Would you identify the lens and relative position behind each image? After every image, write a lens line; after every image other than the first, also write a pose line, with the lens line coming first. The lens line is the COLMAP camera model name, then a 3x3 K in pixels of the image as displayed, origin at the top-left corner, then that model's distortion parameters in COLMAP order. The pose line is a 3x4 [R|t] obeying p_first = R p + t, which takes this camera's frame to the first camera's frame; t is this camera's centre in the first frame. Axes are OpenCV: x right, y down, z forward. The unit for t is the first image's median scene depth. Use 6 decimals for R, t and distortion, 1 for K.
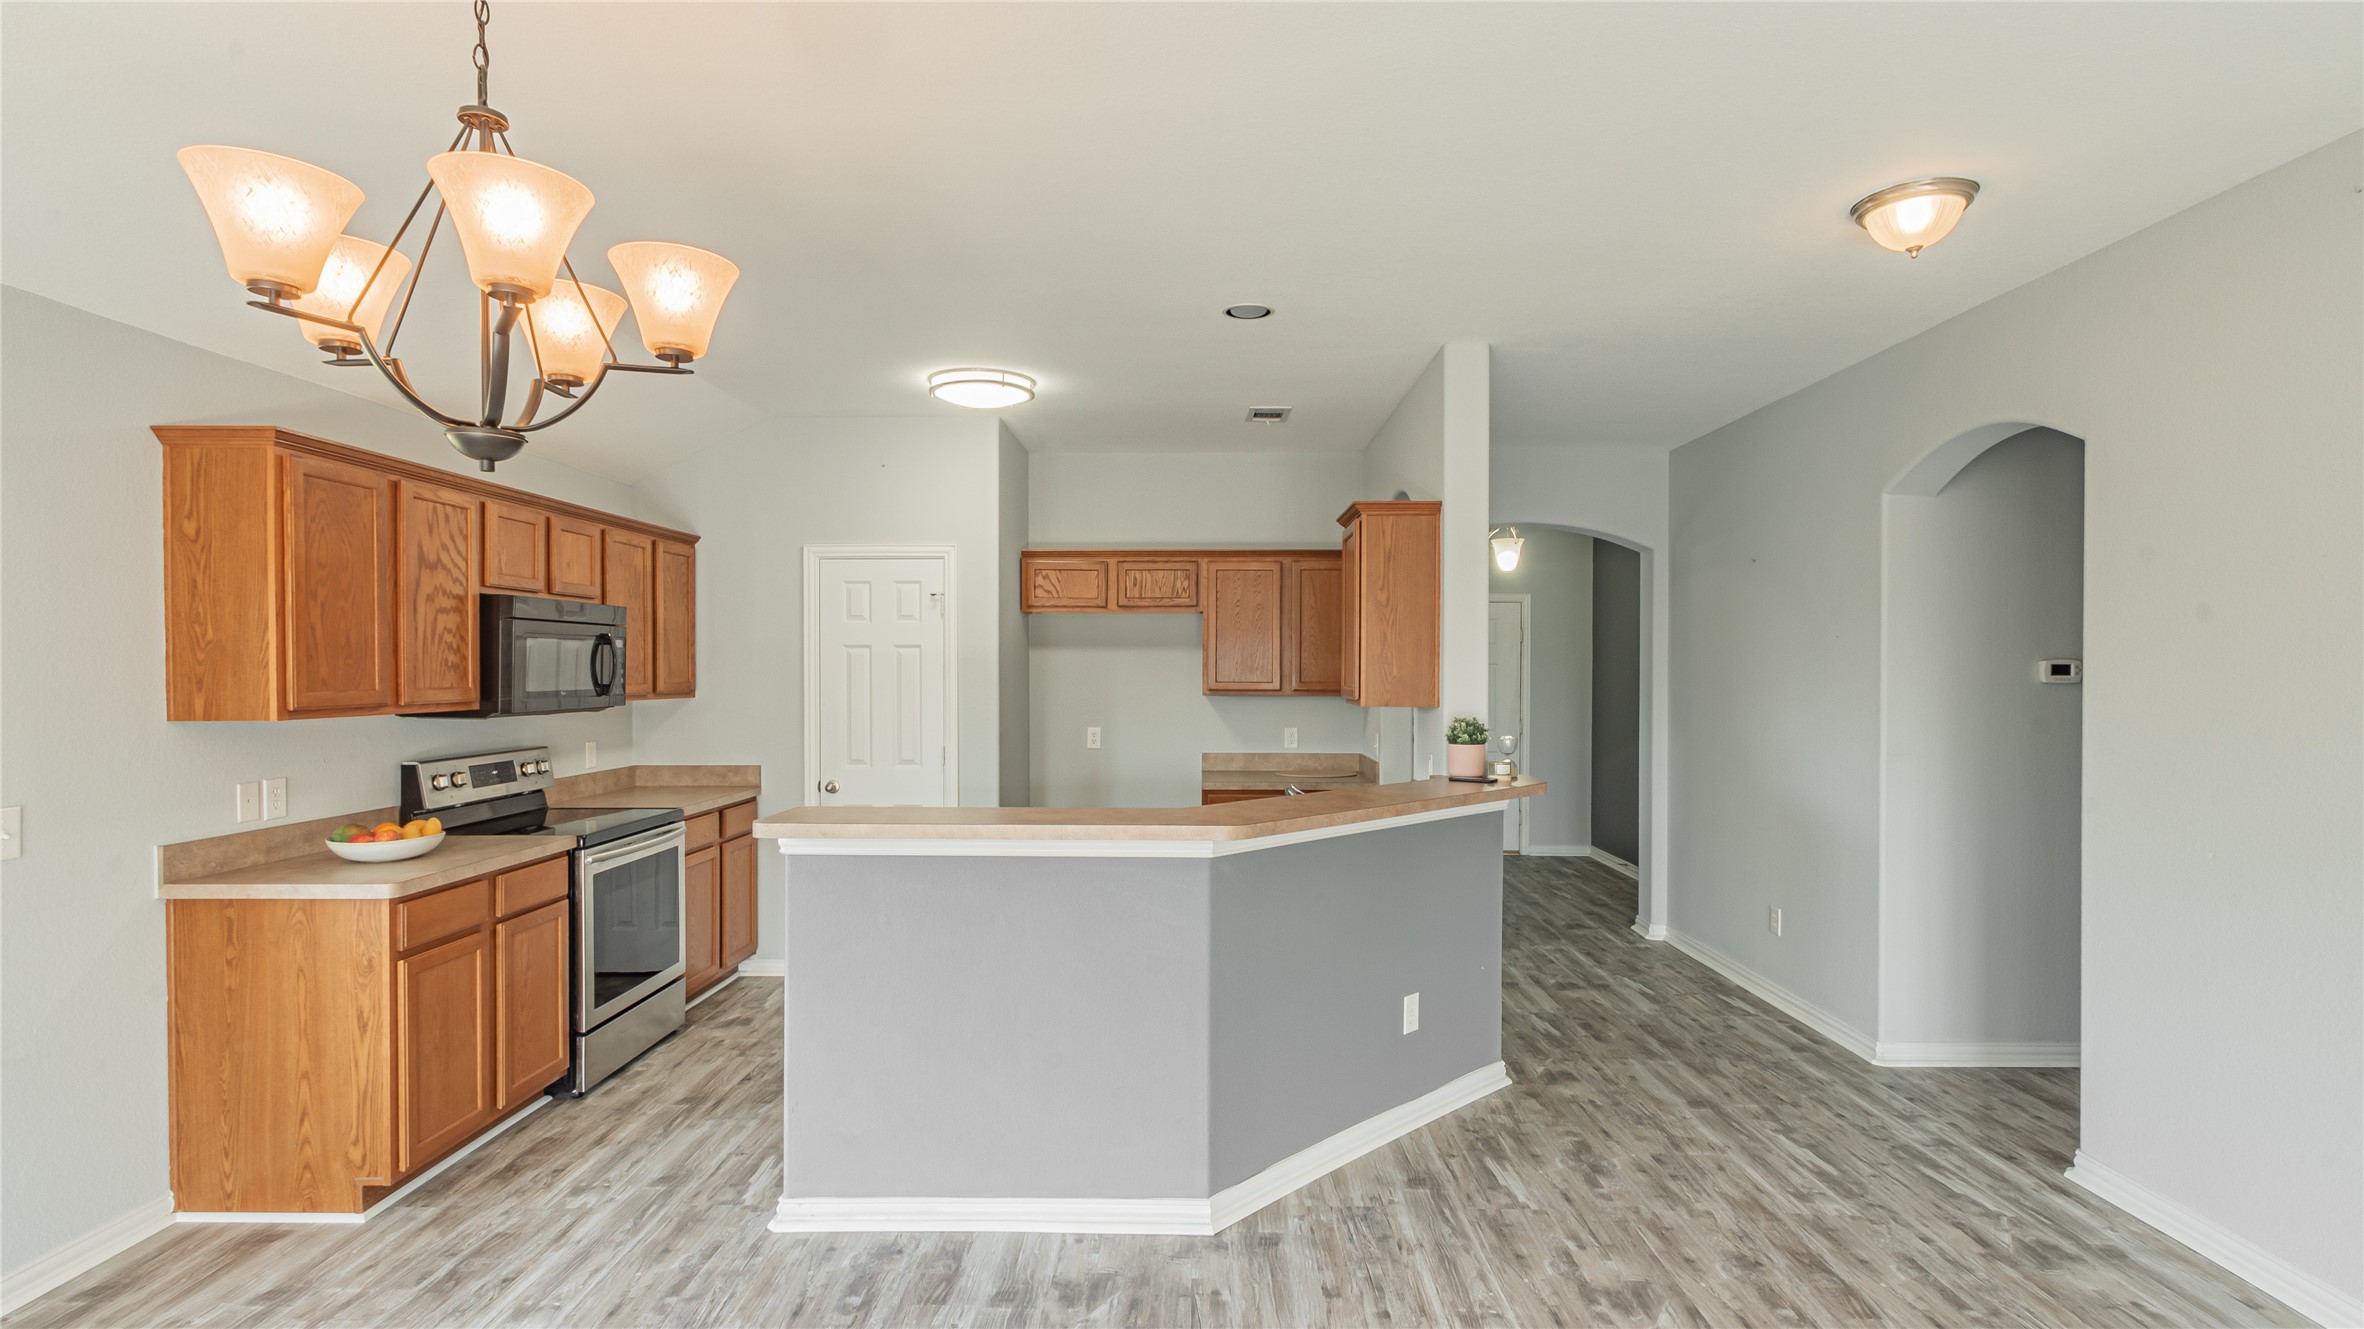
lens RADIAL K [[1111.9, 0, 1182.7], [0, 1111.9, 677.9], [0, 0, 1]] dist [0.009420, -0.005436]
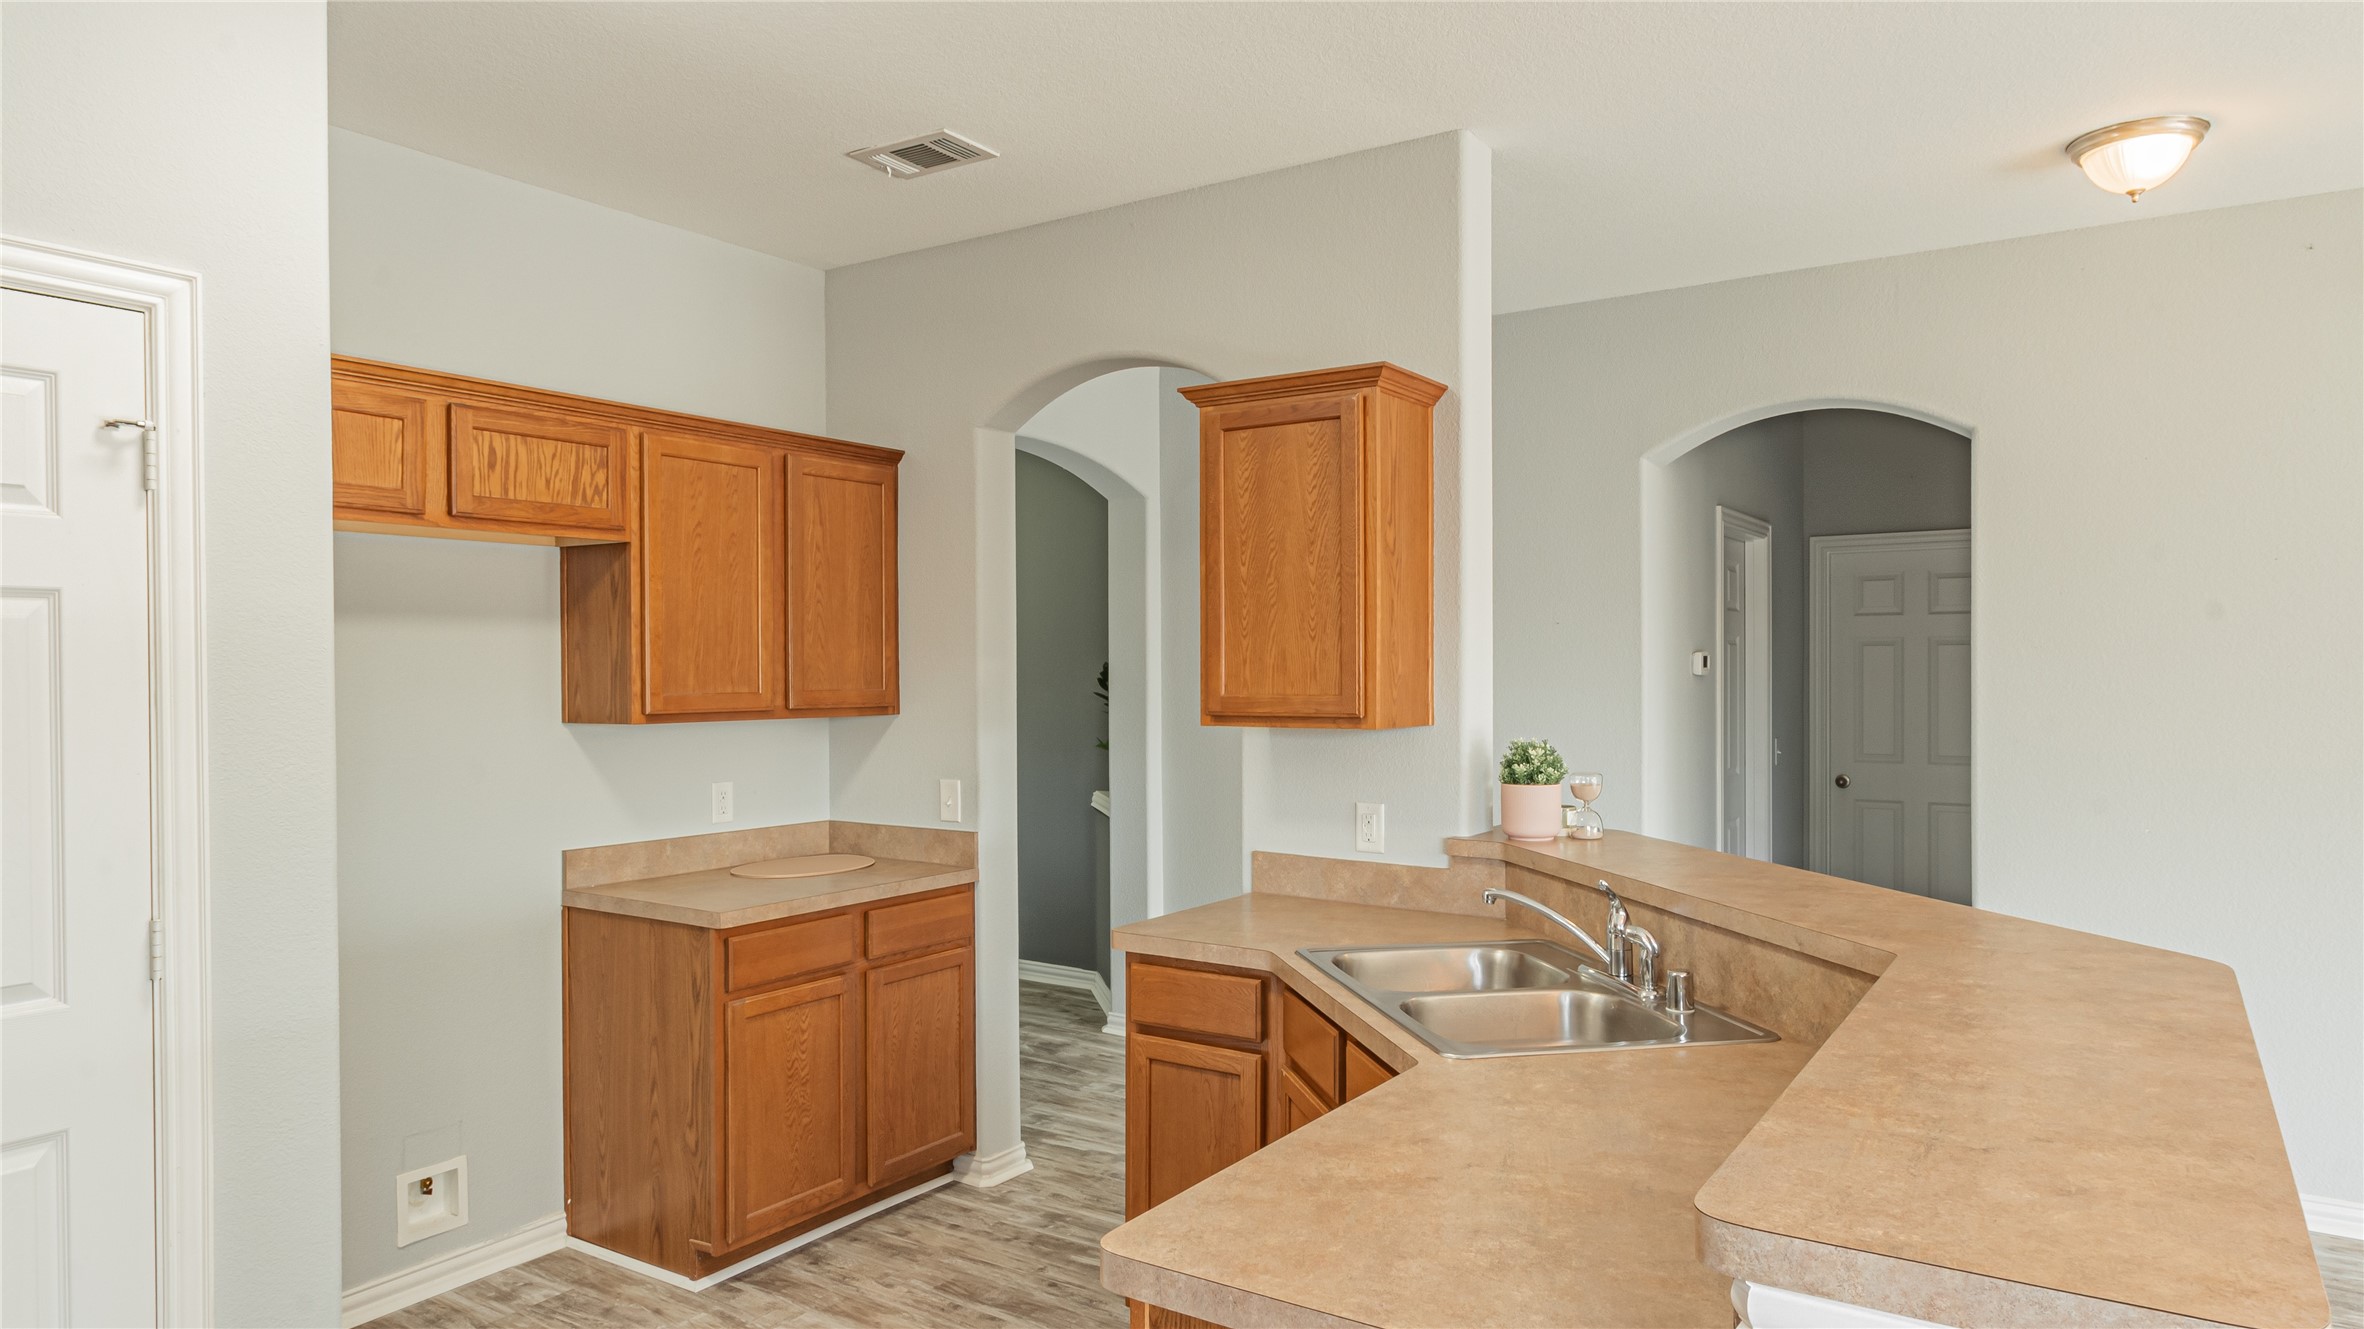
lens RADIAL K [[1438.7, 0, 1179.0], [0, 1438.7, 676.8], [0, 0, 1]] dist [0.001138, 0.001643]
pose [[0.545188, -0.009805, 0.838257, -0.514909], [0.011423, 0.999926, 0.004266, -0.005601], [-0.838236, 0.007249, 0.545259, 0.705116]]
